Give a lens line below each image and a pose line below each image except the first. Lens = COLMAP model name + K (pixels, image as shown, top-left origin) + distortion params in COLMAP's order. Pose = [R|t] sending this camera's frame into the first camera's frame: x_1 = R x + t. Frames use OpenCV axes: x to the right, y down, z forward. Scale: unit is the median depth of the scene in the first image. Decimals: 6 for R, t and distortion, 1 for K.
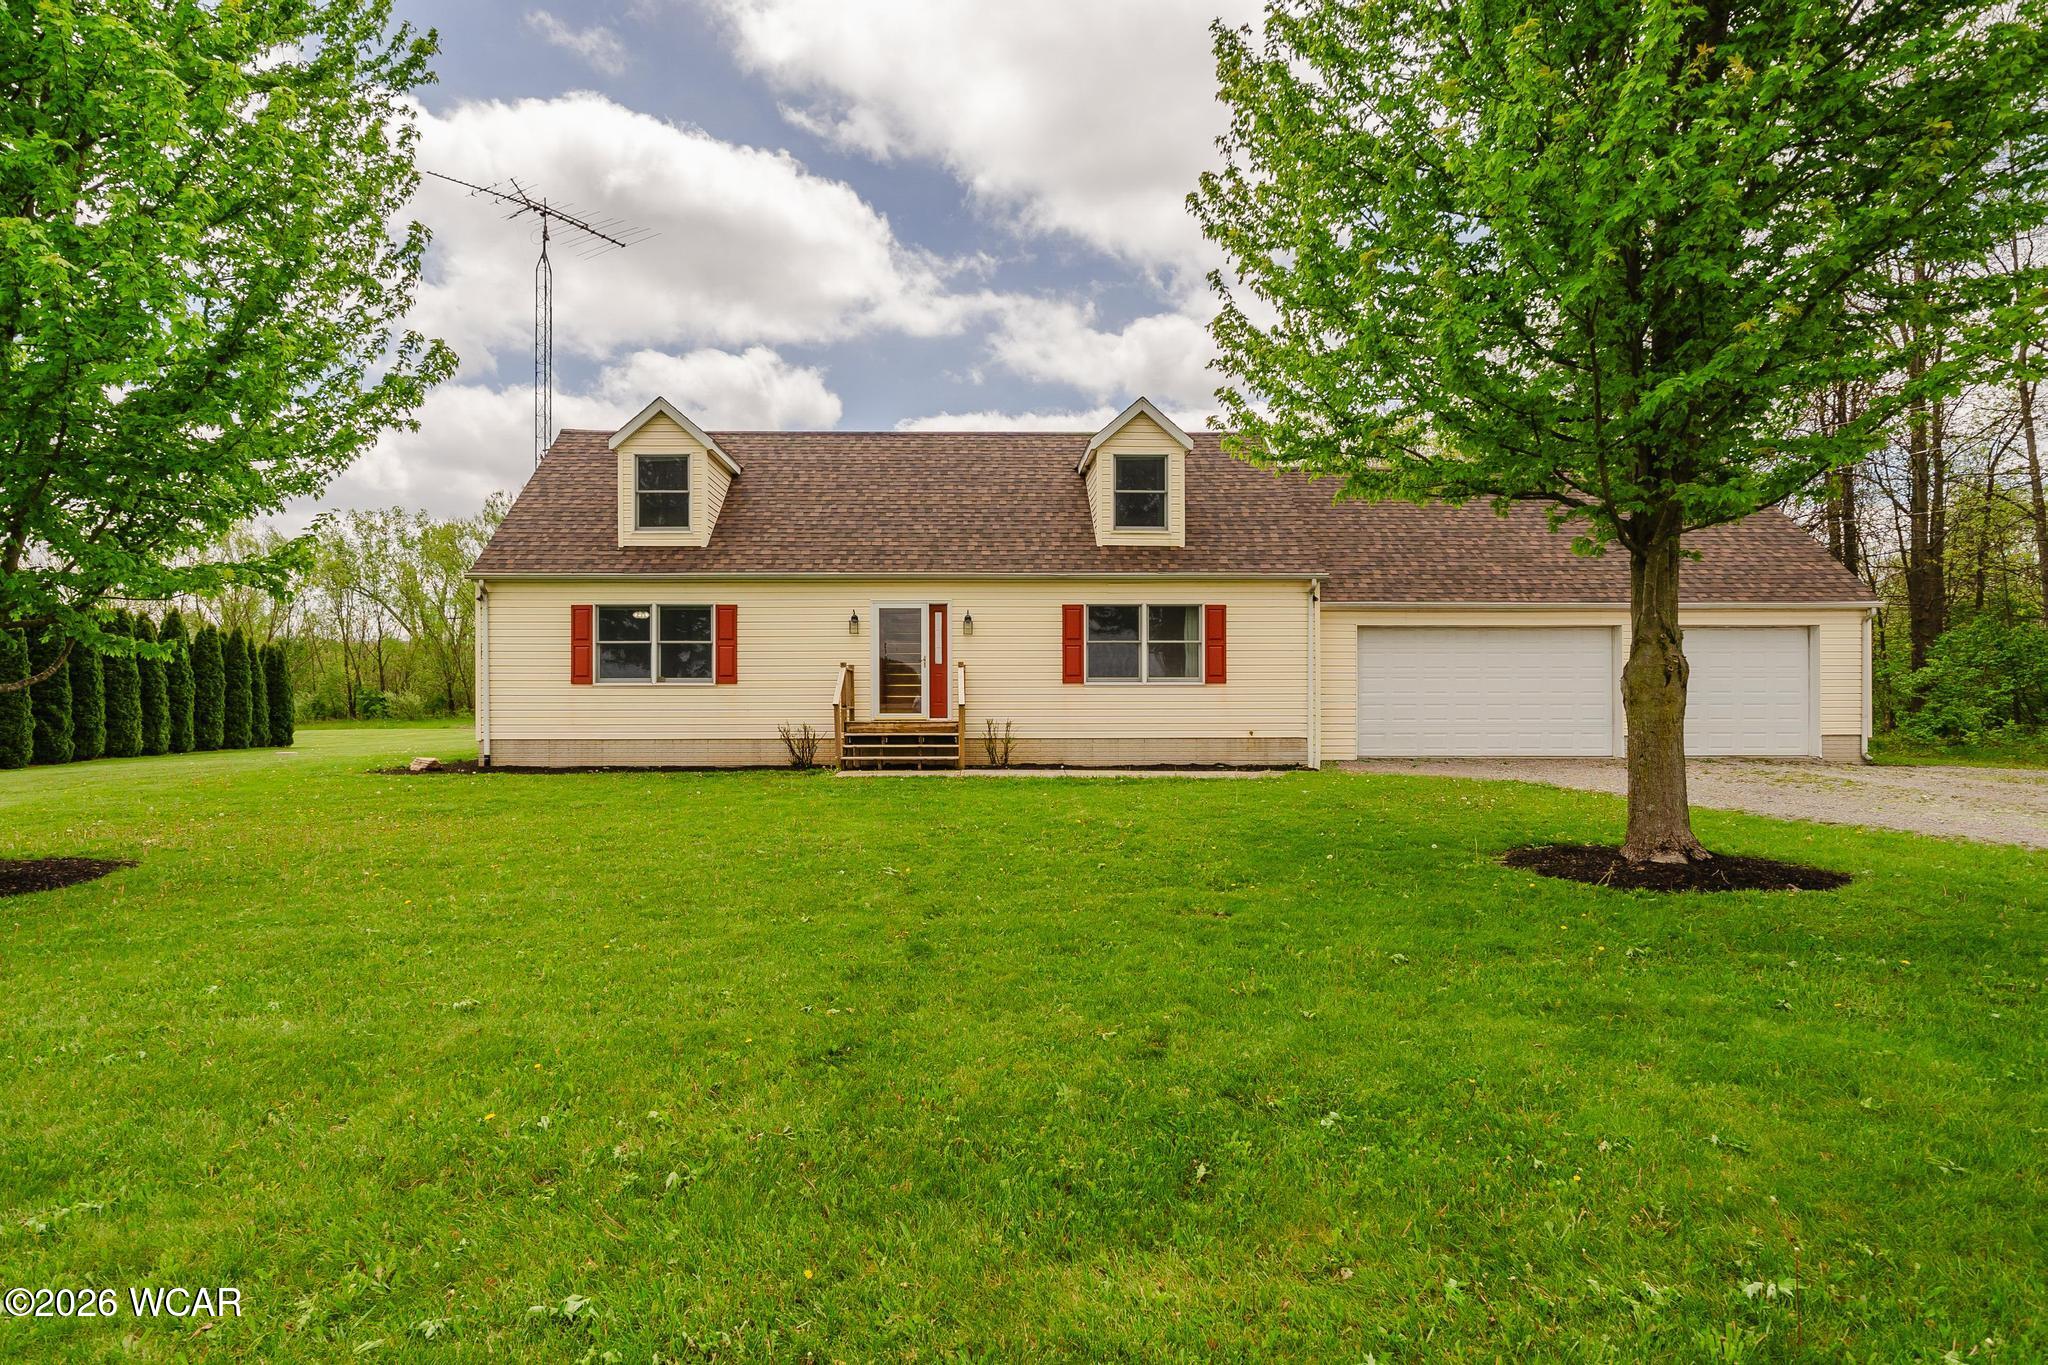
lens RADIAL K [[1142.4, 0, 1021.7], [0, 1142.4, 672.4], [0, 0, 1]] dist [0.001591, -0.000531]
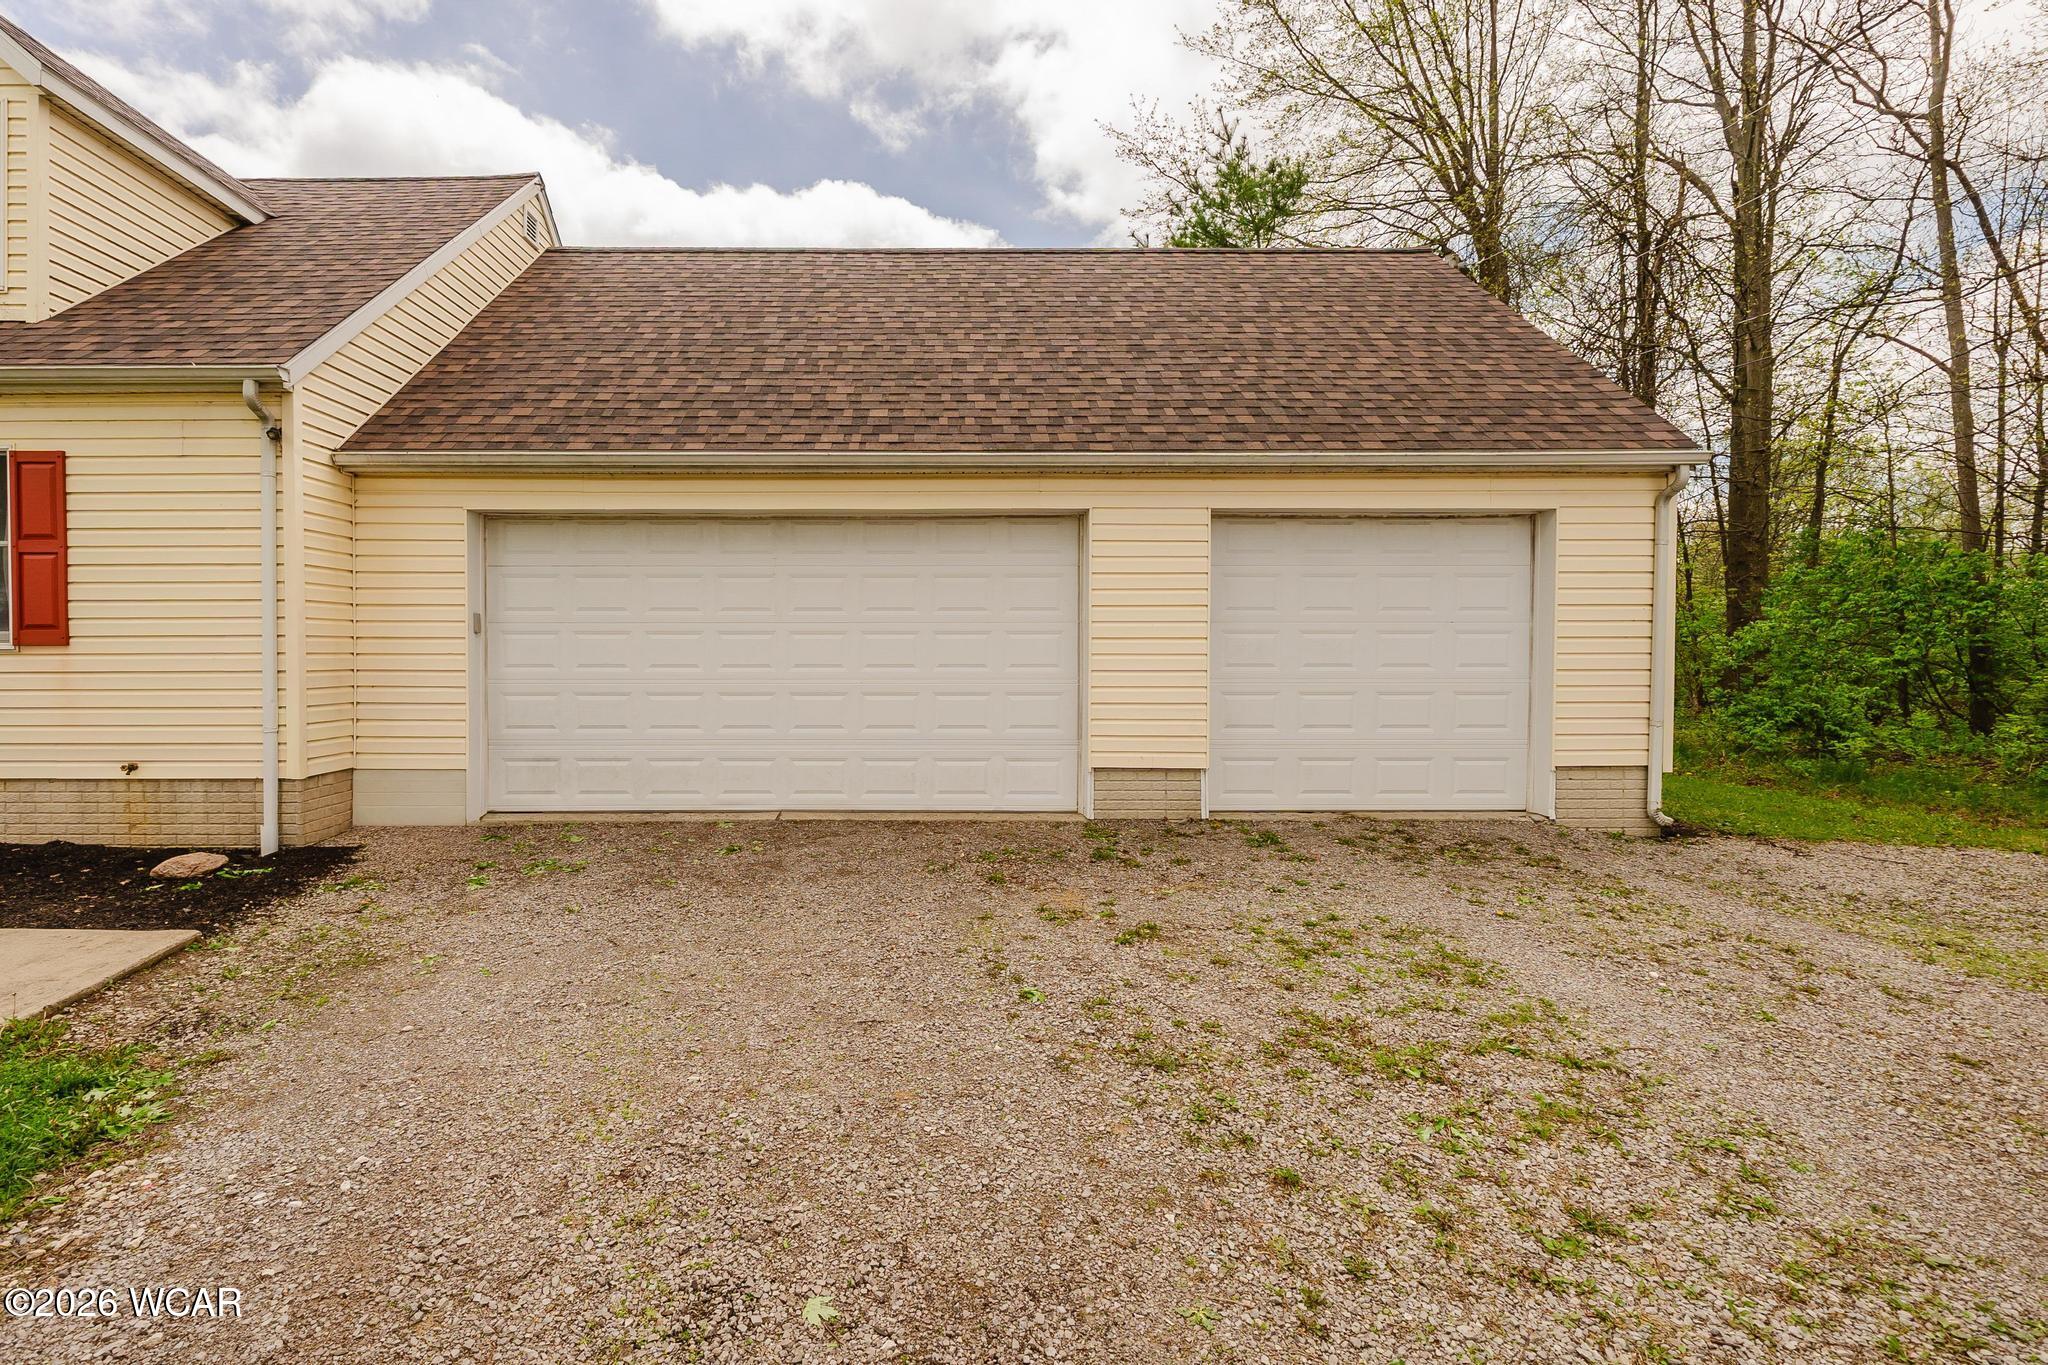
lens RADIAL K [[959.1, 0, 950.6], [0, 959.1, 666.9], [0, 0, 1]] dist [-0.003840, -0.001697]
pose [[0.999963, -0.000064, -0.008572, 0.484684], [0.000348, 0.999452, 0.033104, 0.005608], [0.008565, -0.033106, 0.999415, 0.651724]]
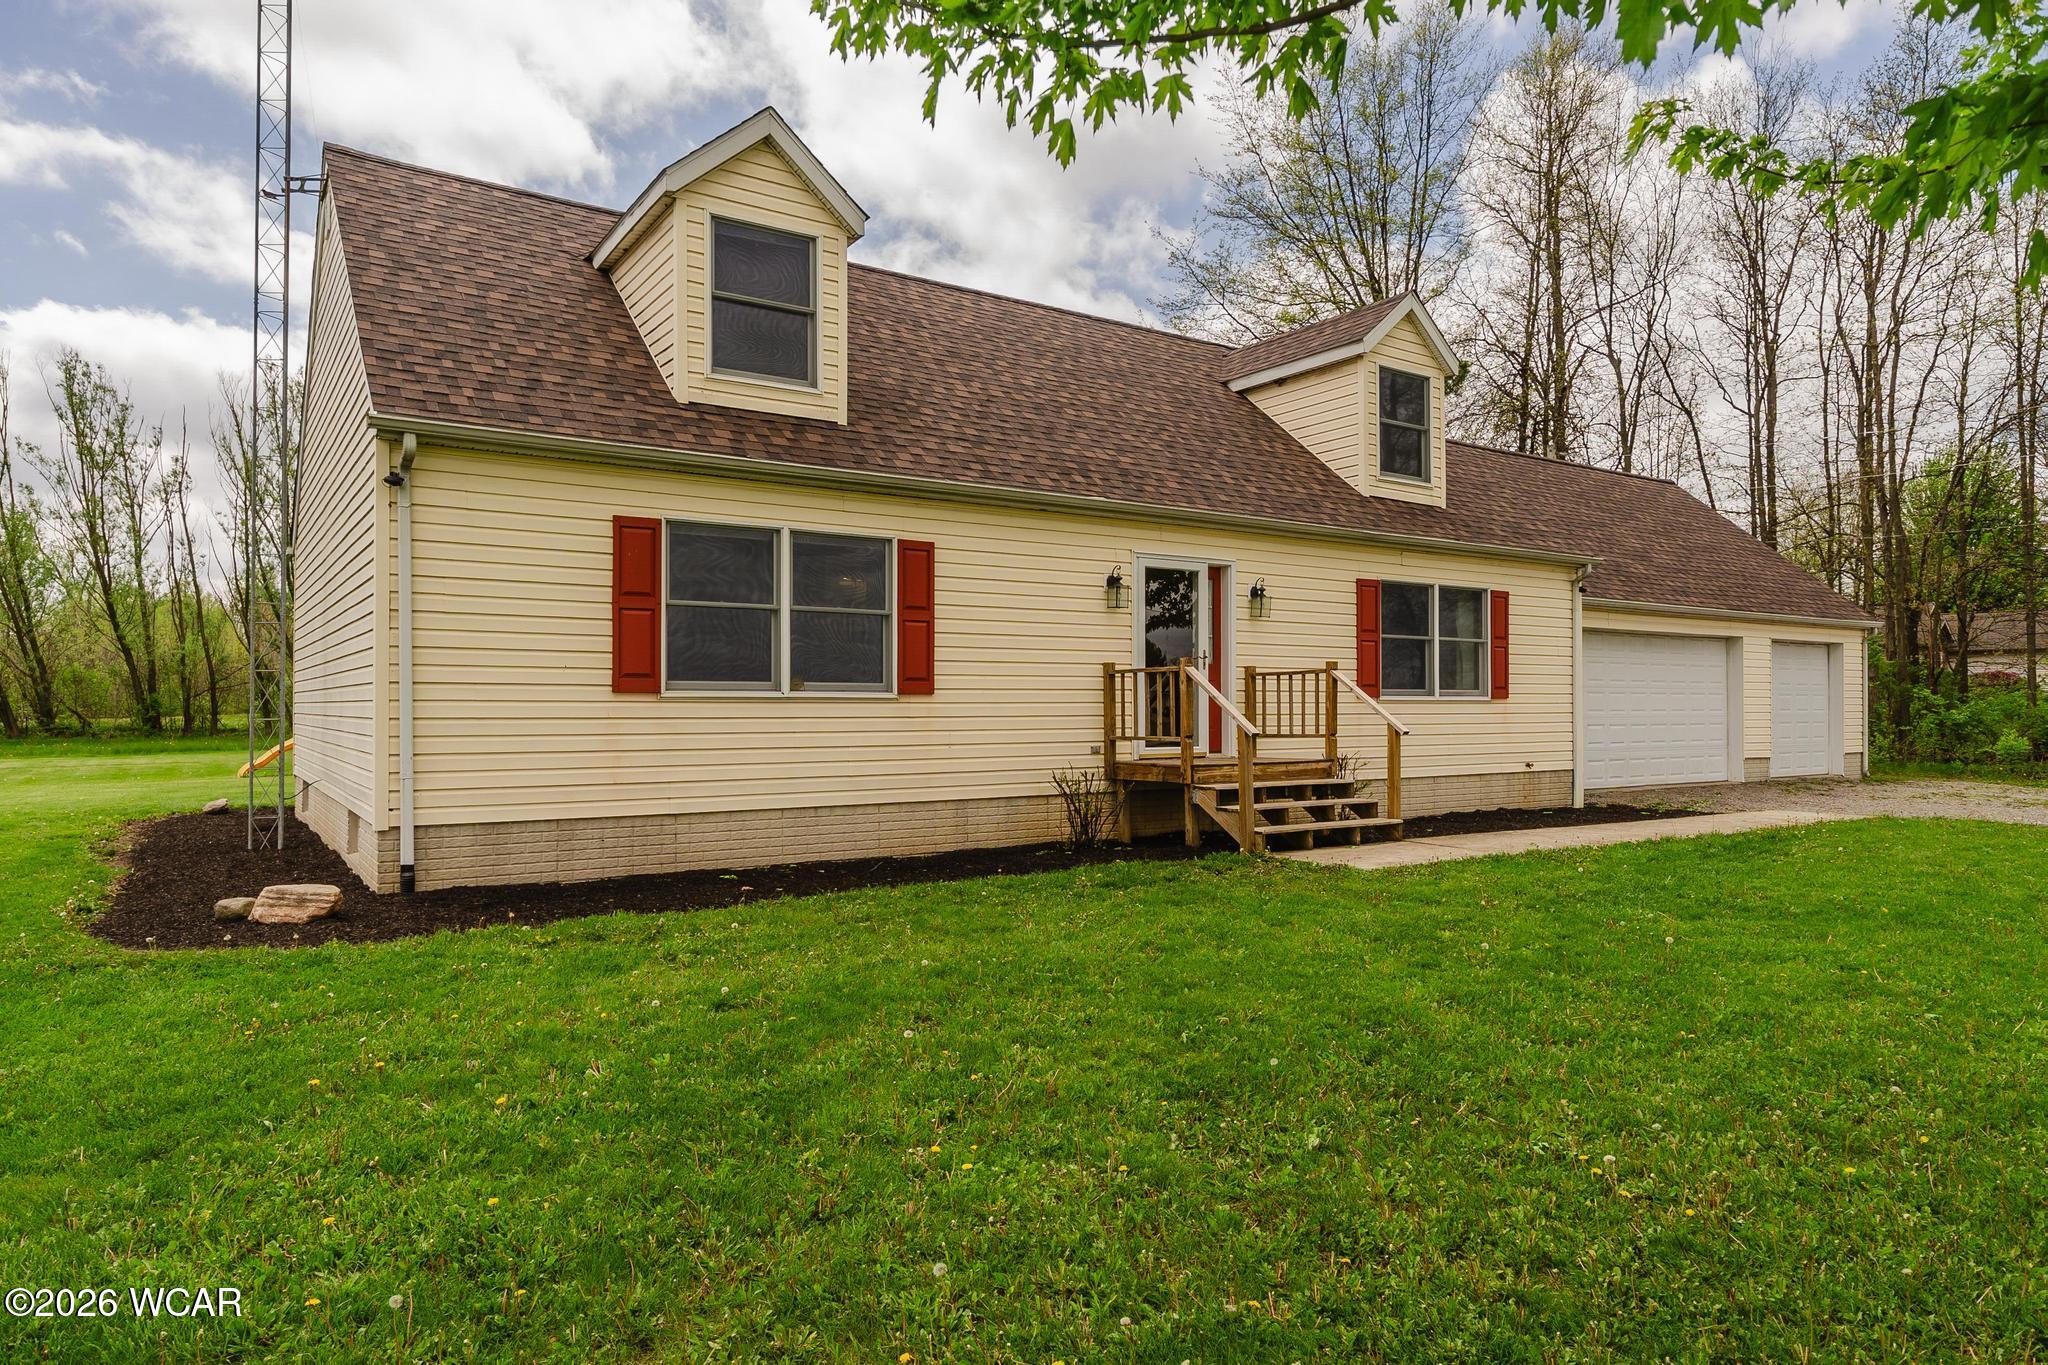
lens RADIAL K [[1272.8, 0, 1023.5], [0, 1272.8, 649.5], [0, 0, 1]] dist [-0.003928, 0.000319]
pose [[0.829582, 0.027173, 0.557723, -0.526194], [-0.018469, 0.999604, -0.021231, 0.000989], [-0.558079, 0.007312, 0.829756, 0.486704]]
